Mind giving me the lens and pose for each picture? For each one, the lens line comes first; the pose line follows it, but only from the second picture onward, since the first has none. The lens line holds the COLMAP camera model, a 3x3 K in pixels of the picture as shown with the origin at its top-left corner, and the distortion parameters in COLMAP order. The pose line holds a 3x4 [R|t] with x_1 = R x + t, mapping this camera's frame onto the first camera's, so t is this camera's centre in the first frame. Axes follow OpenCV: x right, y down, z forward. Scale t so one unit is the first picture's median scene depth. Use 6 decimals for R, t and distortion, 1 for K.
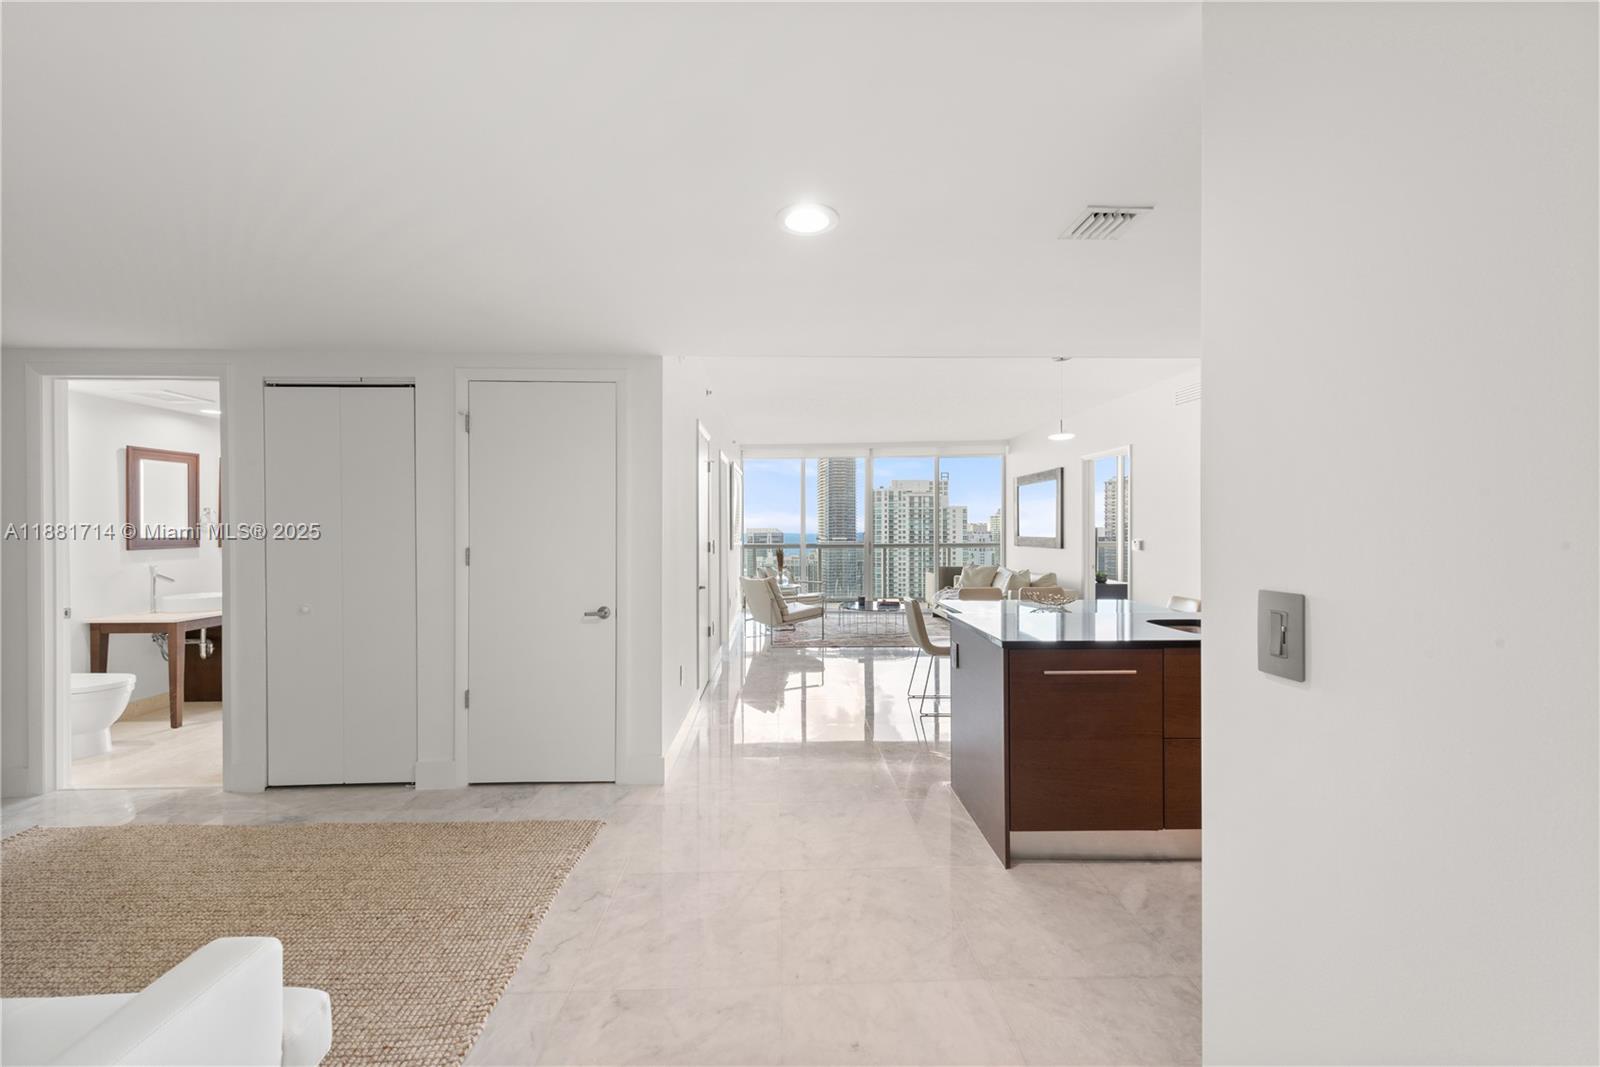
lens RADIAL K [[619.2, 0, 798.0], [0, 619.2, 530.1], [0, 0, 1]] dist [0.019443, -0.000252]
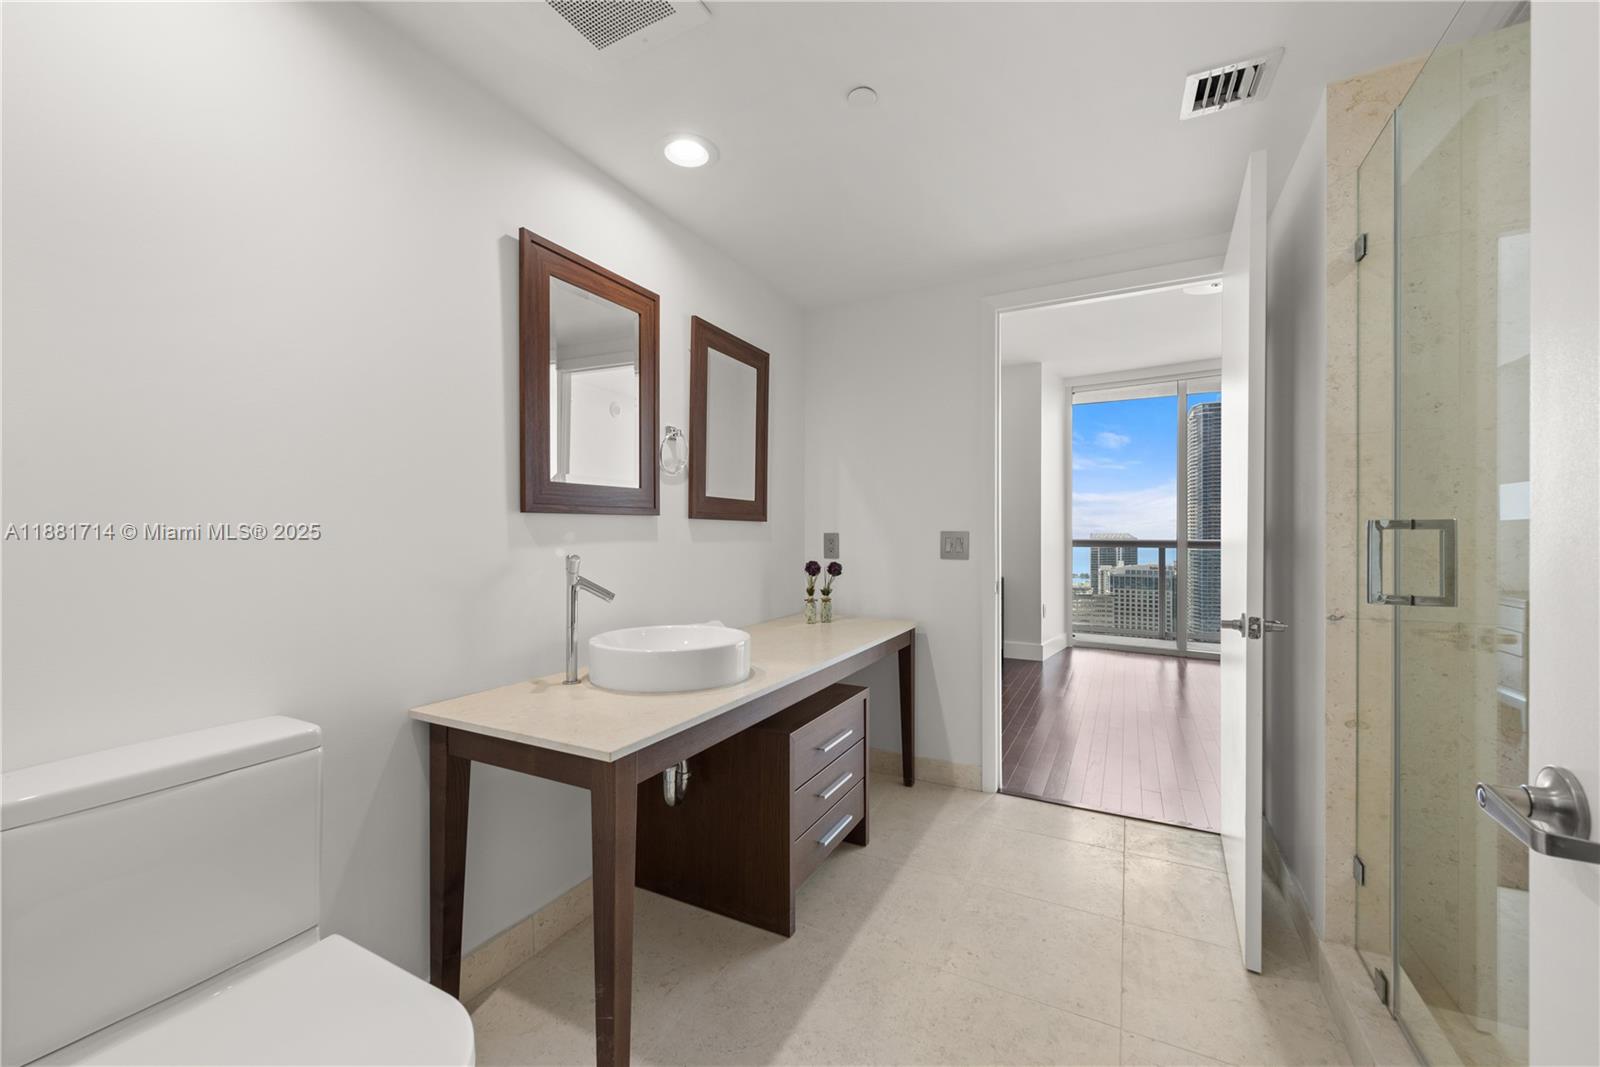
lens RADIAL K [[619.2, 0, 809.3], [0, 619.2, 538.4], [0, 0, 1]] dist [0.019443, -0.000252]
pose [[0.876064, -0.001594, -0.482192, -0.716536], [0.002320, 0.999997, 0.000910, 0.046845], [0.482189, -0.001916, 0.876065, 0.740900]]
